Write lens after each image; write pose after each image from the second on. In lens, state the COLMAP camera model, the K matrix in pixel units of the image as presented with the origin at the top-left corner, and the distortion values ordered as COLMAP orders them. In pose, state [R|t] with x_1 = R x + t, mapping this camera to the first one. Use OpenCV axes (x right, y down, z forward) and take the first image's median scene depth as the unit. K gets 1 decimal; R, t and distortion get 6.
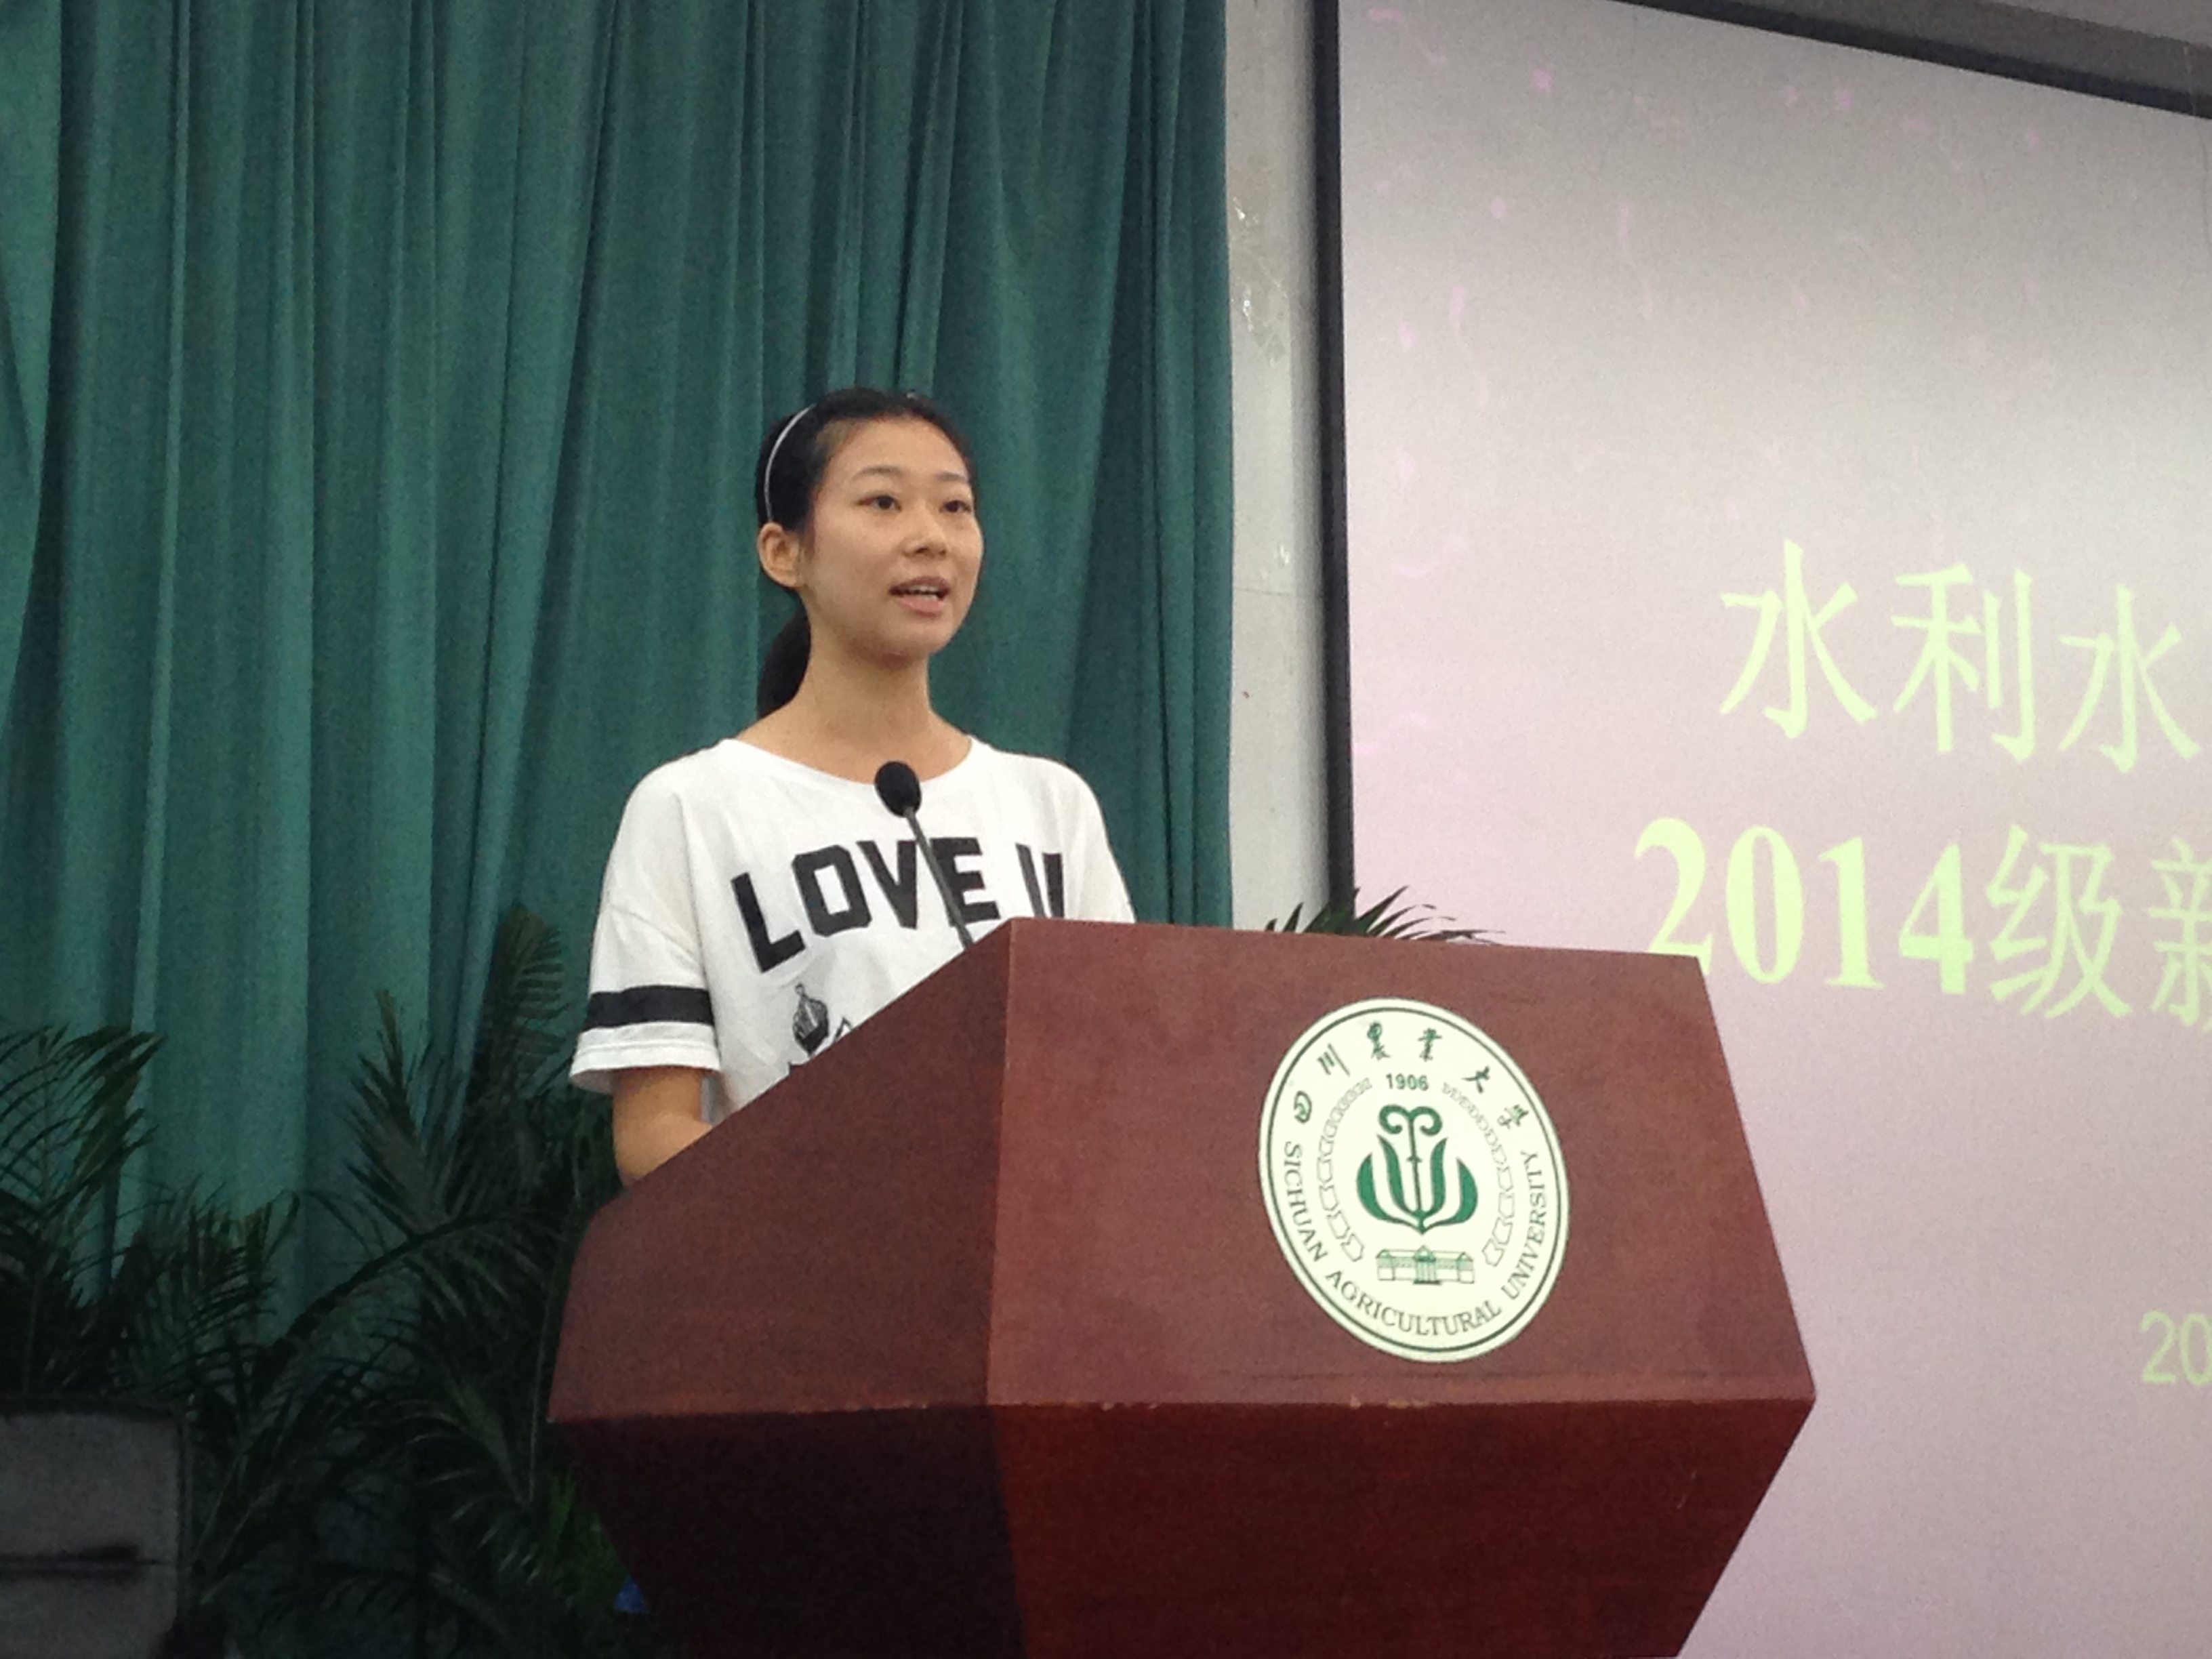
lens RADIAL K [[4984.3, 0, 1104.8], [0, 4984.3, 827.5], [0, 0, 1]] dist [-0.031859, 0.000000]
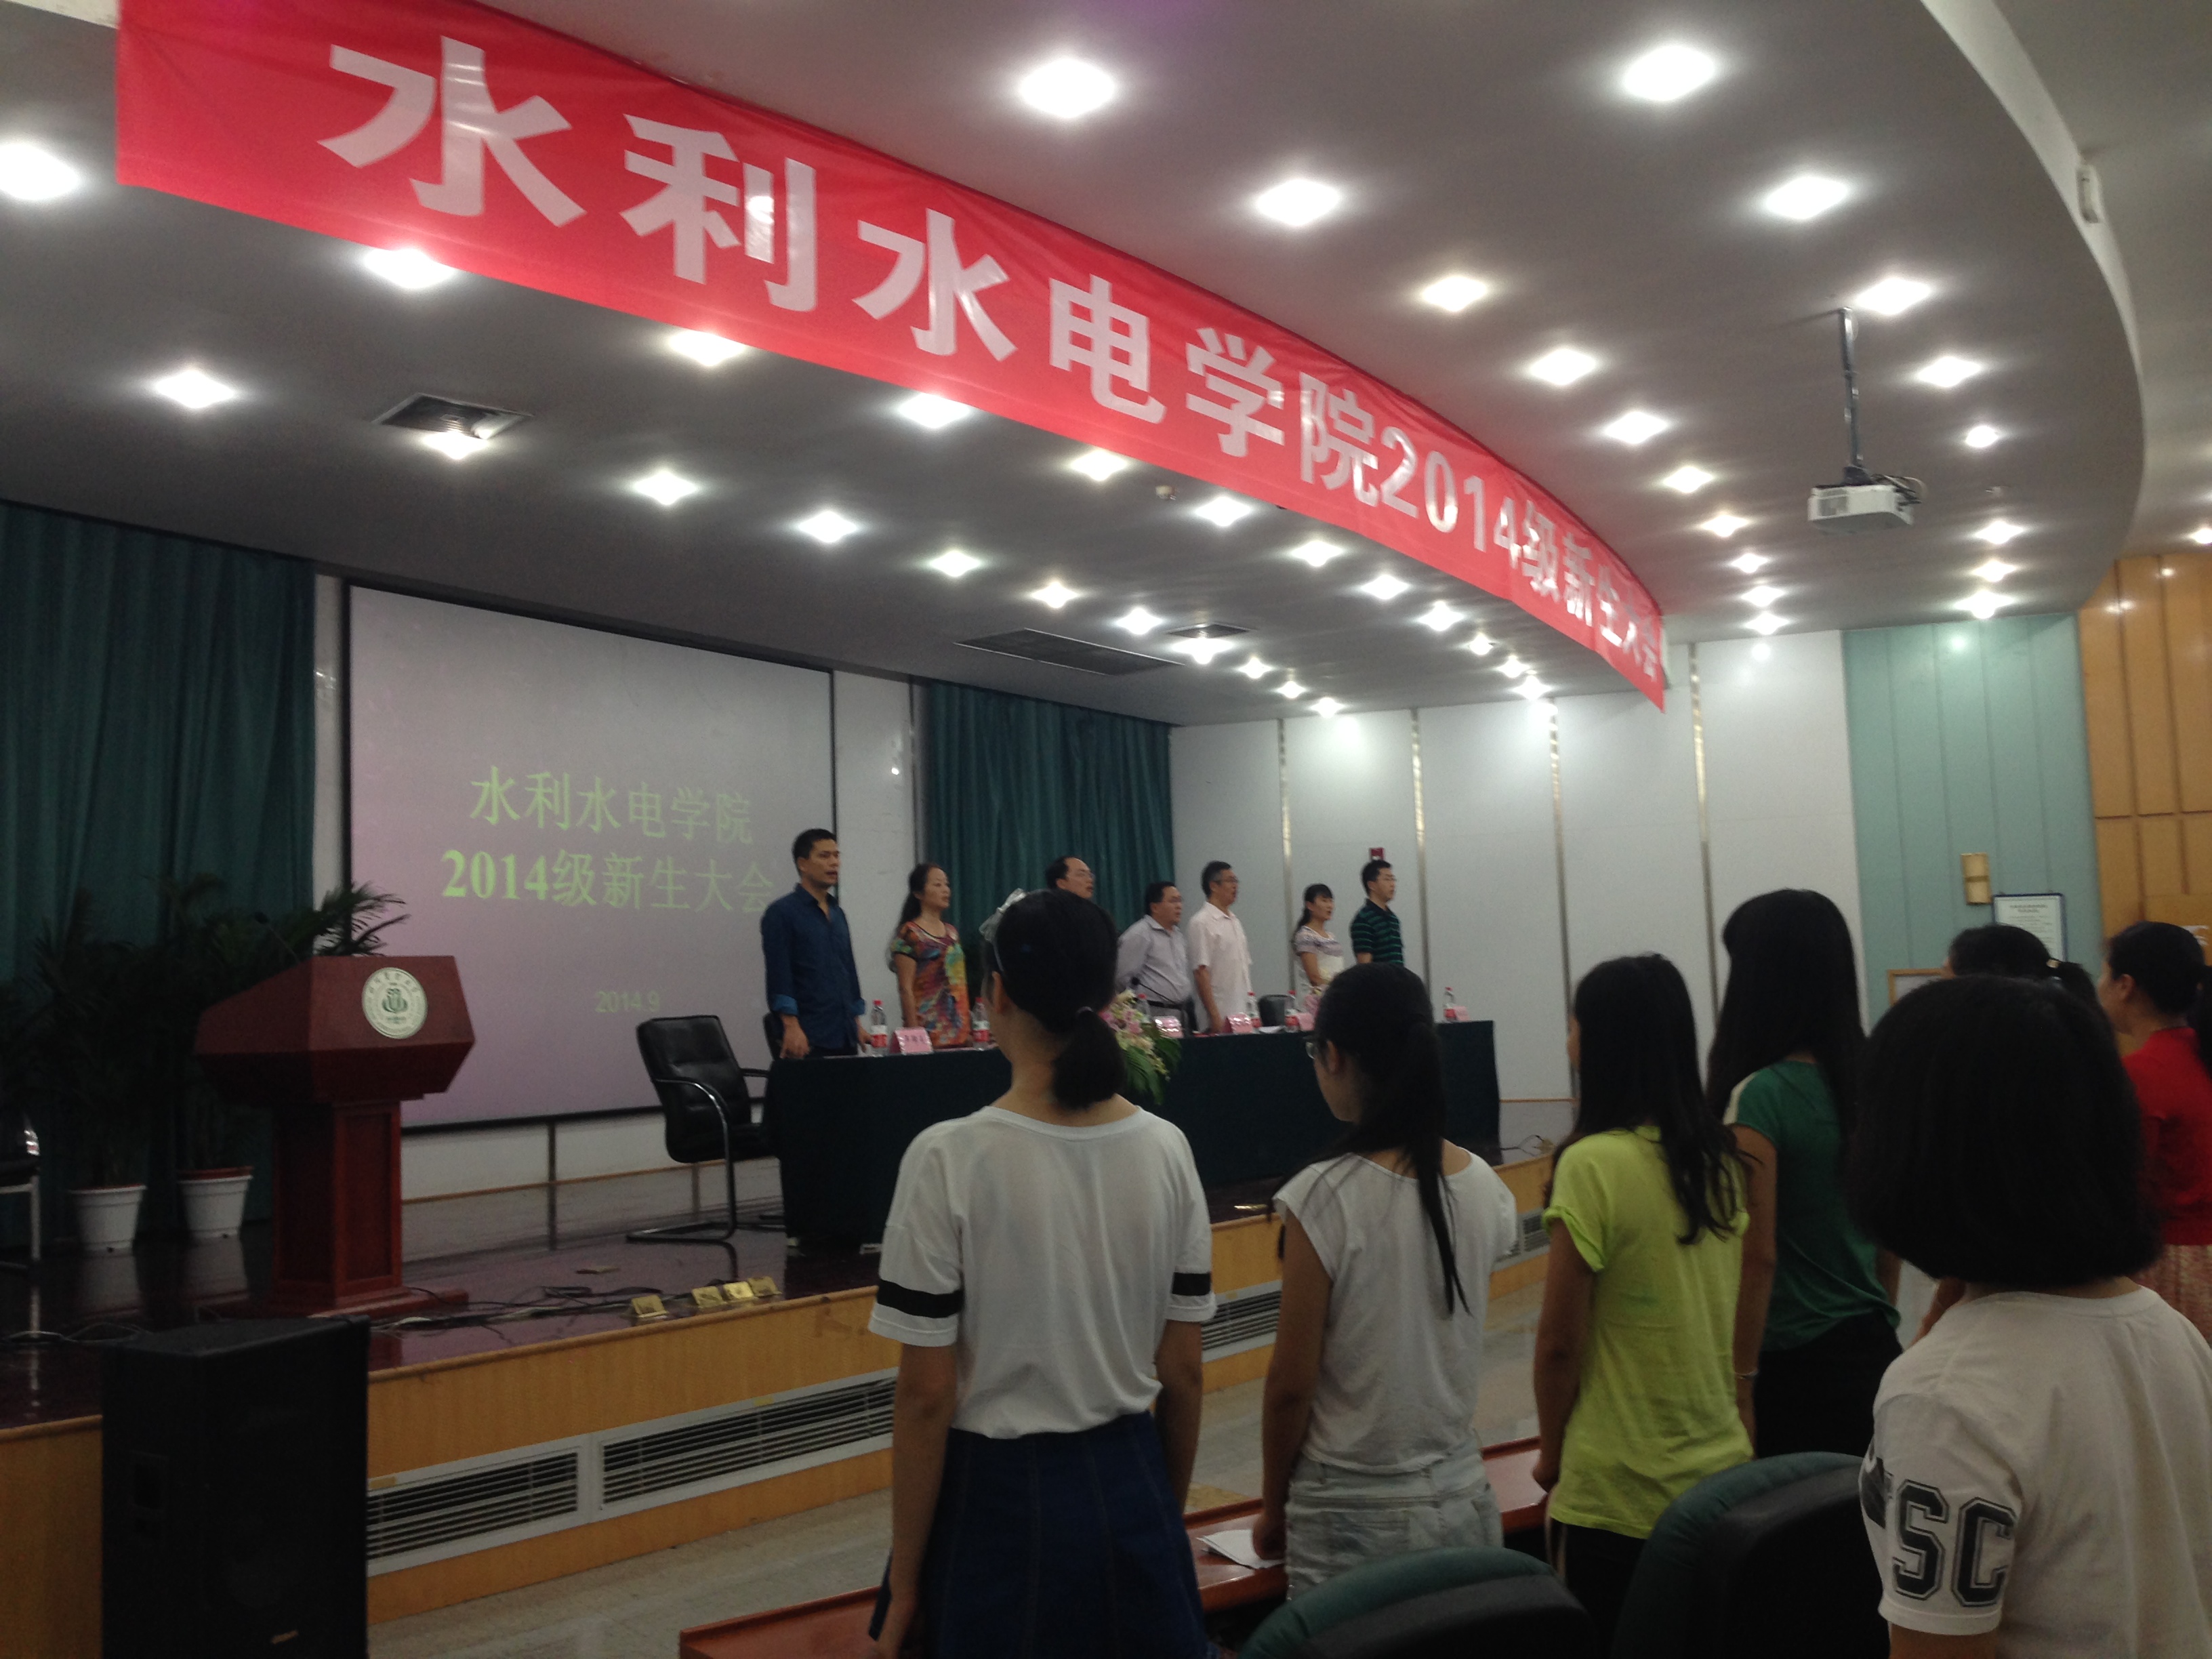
lens RADIAL K [[2111.5, 0, 1110.6], [0, 2111.5, 821.4], [0, 0, 1]] dist [0.113520, 0.000000]
pose [[0.917632, 0.015151, 0.397142, -0.051428], [-0.029560, 0.999107, 0.030184, -0.075549], [-0.396330, -0.039437, 0.917261, -0.487546]]
